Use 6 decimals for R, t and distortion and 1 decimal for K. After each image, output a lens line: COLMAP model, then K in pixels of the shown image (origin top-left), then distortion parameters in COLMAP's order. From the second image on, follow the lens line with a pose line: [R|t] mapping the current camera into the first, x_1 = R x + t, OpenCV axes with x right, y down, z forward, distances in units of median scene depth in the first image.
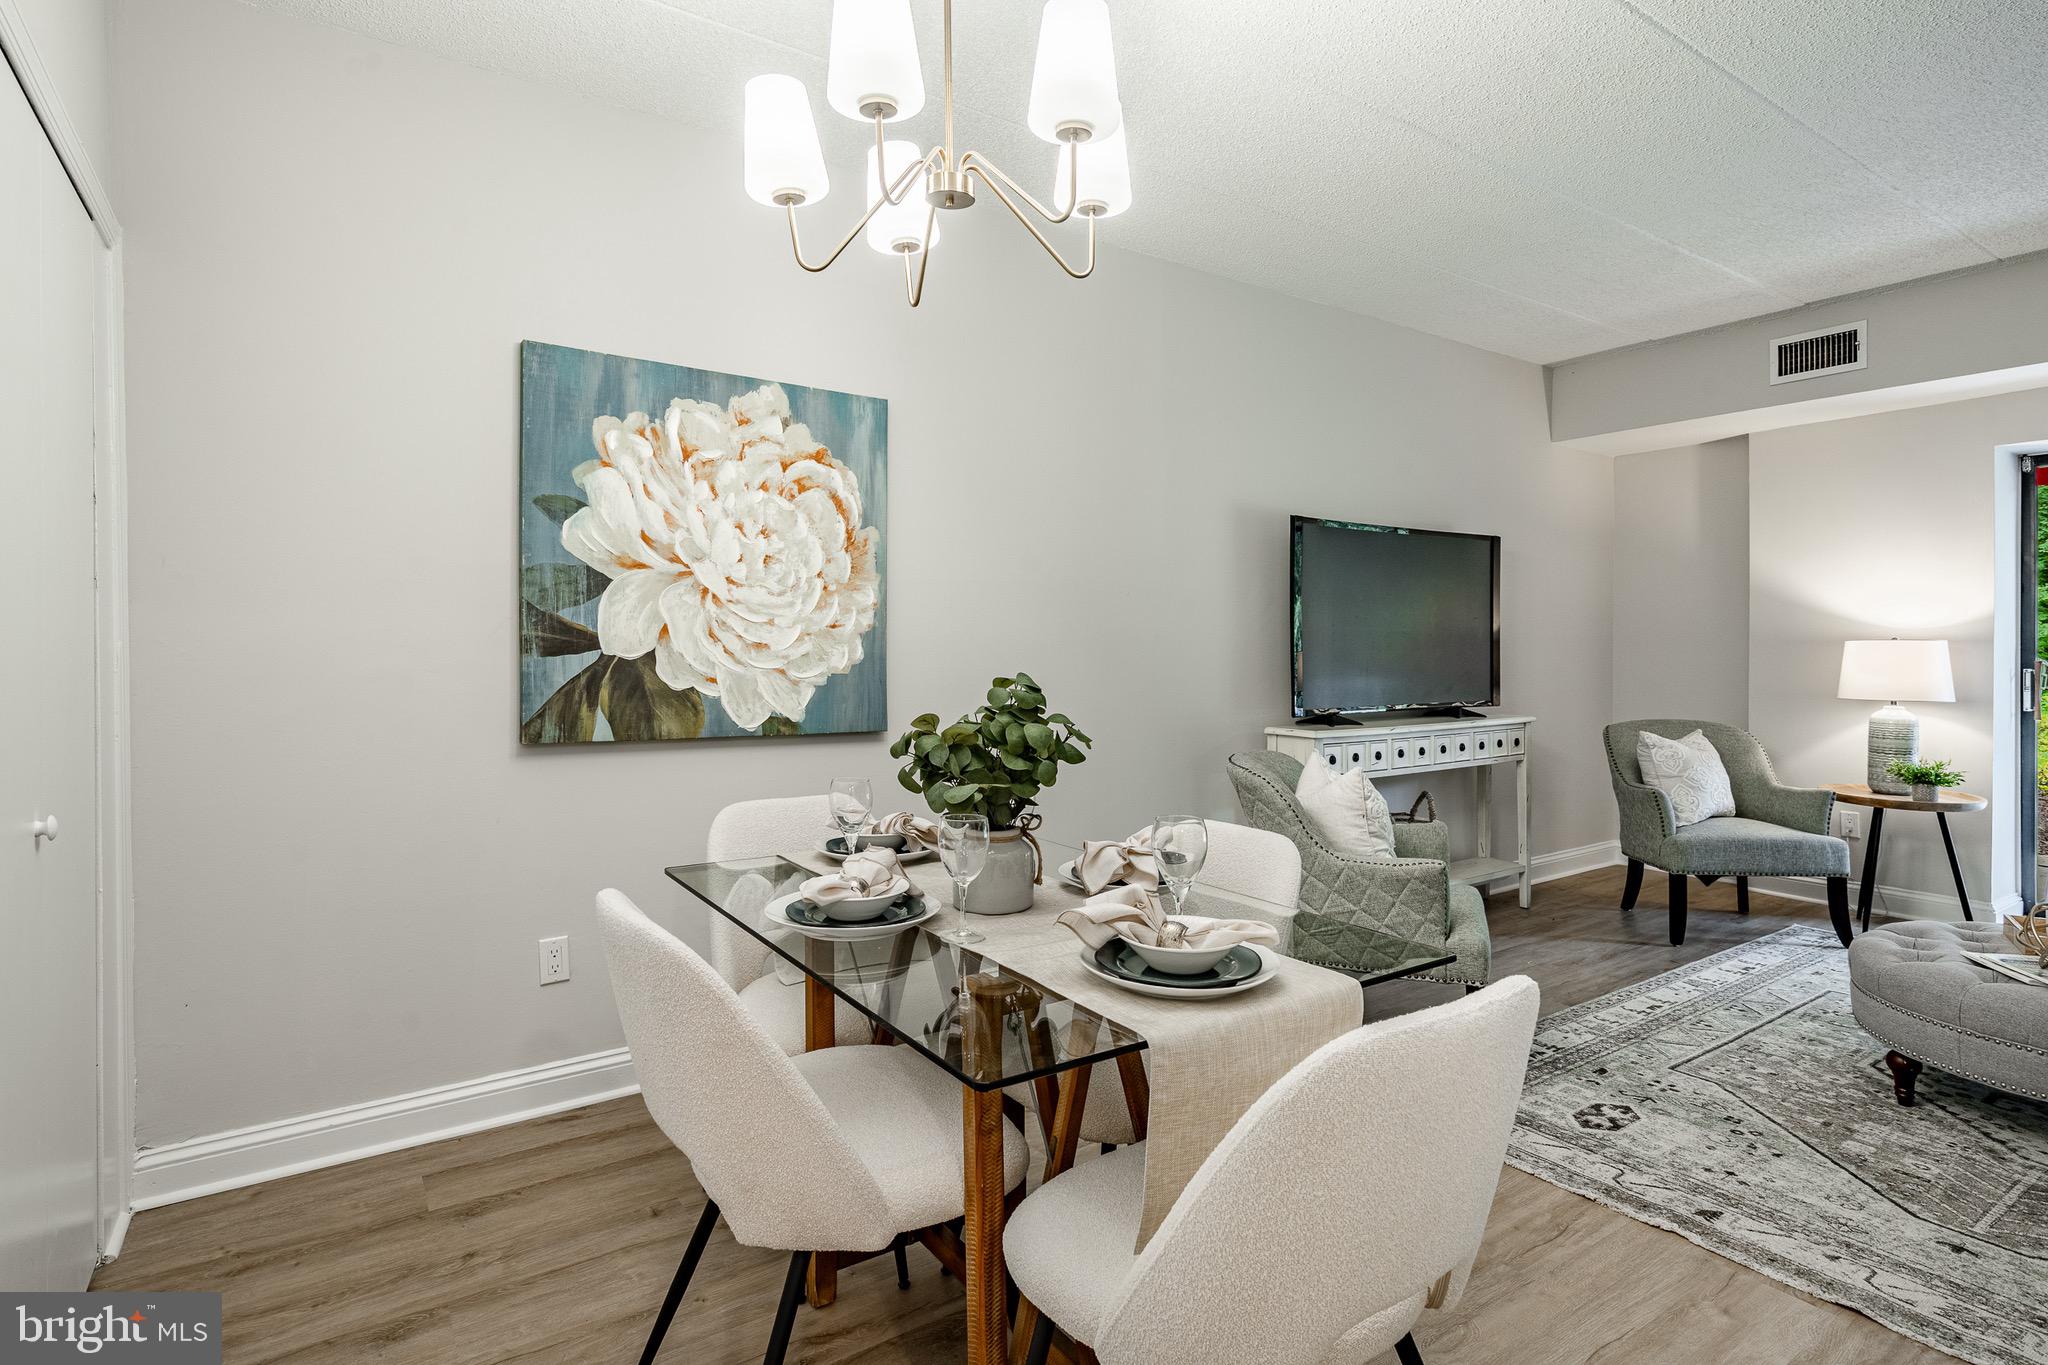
lens RADIAL K [[1040.9, 0, 1025.5], [0, 1040.9, 674.9], [0, 0, 1]] dist [-0.002919, 0.000061]
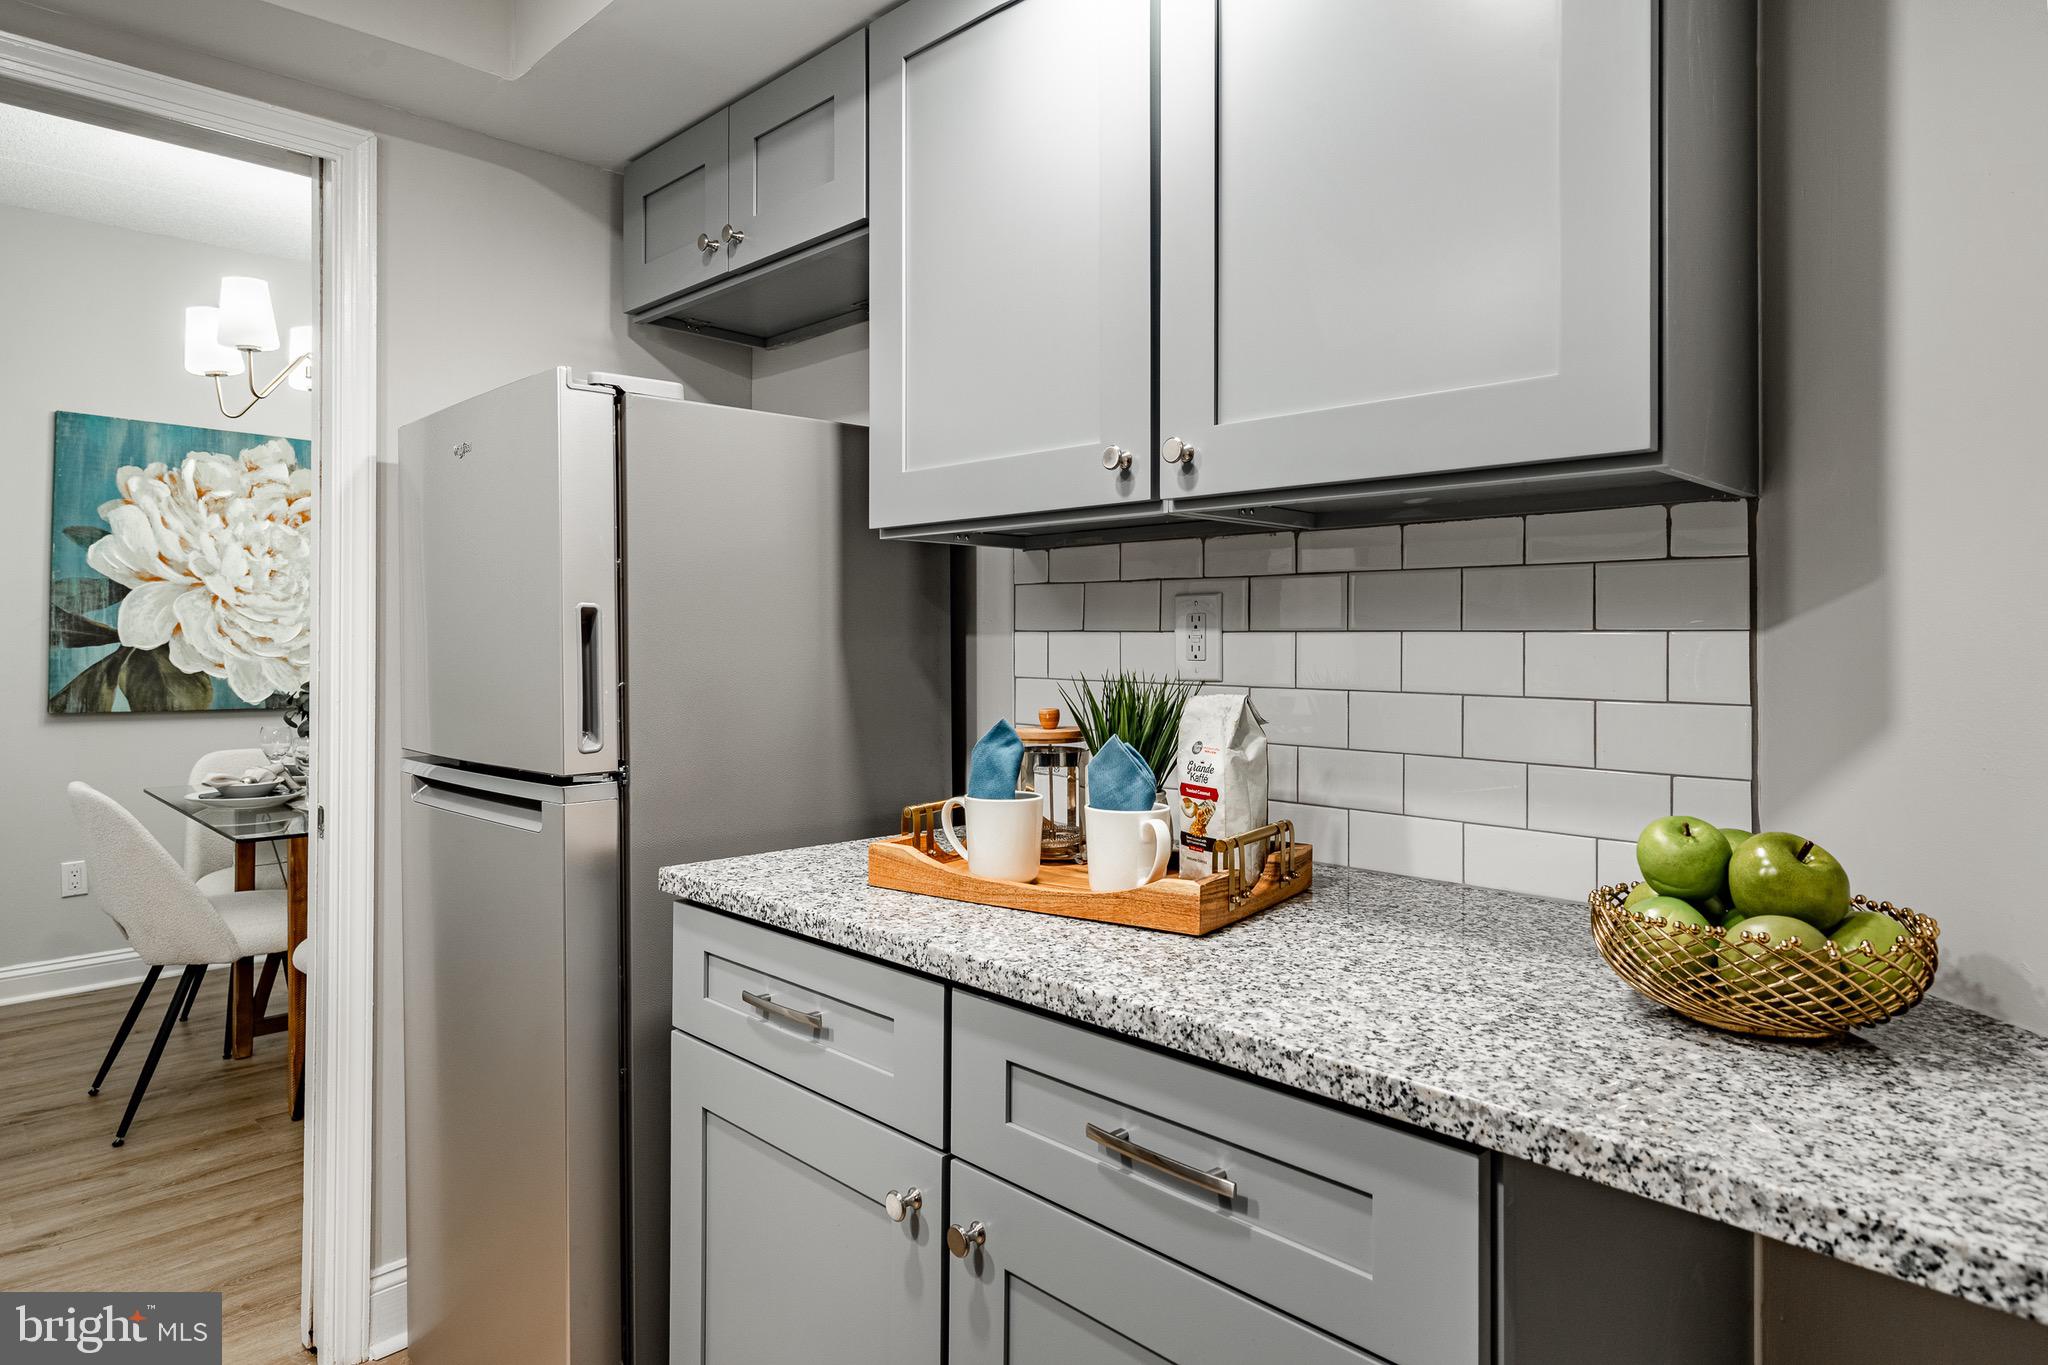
lens RADIAL K [[1190.2, 0, 1020.7], [0, 1190.2, 633.8], [0, 0, 1]] dist [0.002525, -0.001358]
pose [[0.982564, 0.000900, 0.185925, 0.420832], [0.005217, 0.999461, -0.032405, 0.019197], [-0.185854, 0.032810, 0.982029, -0.678145]]
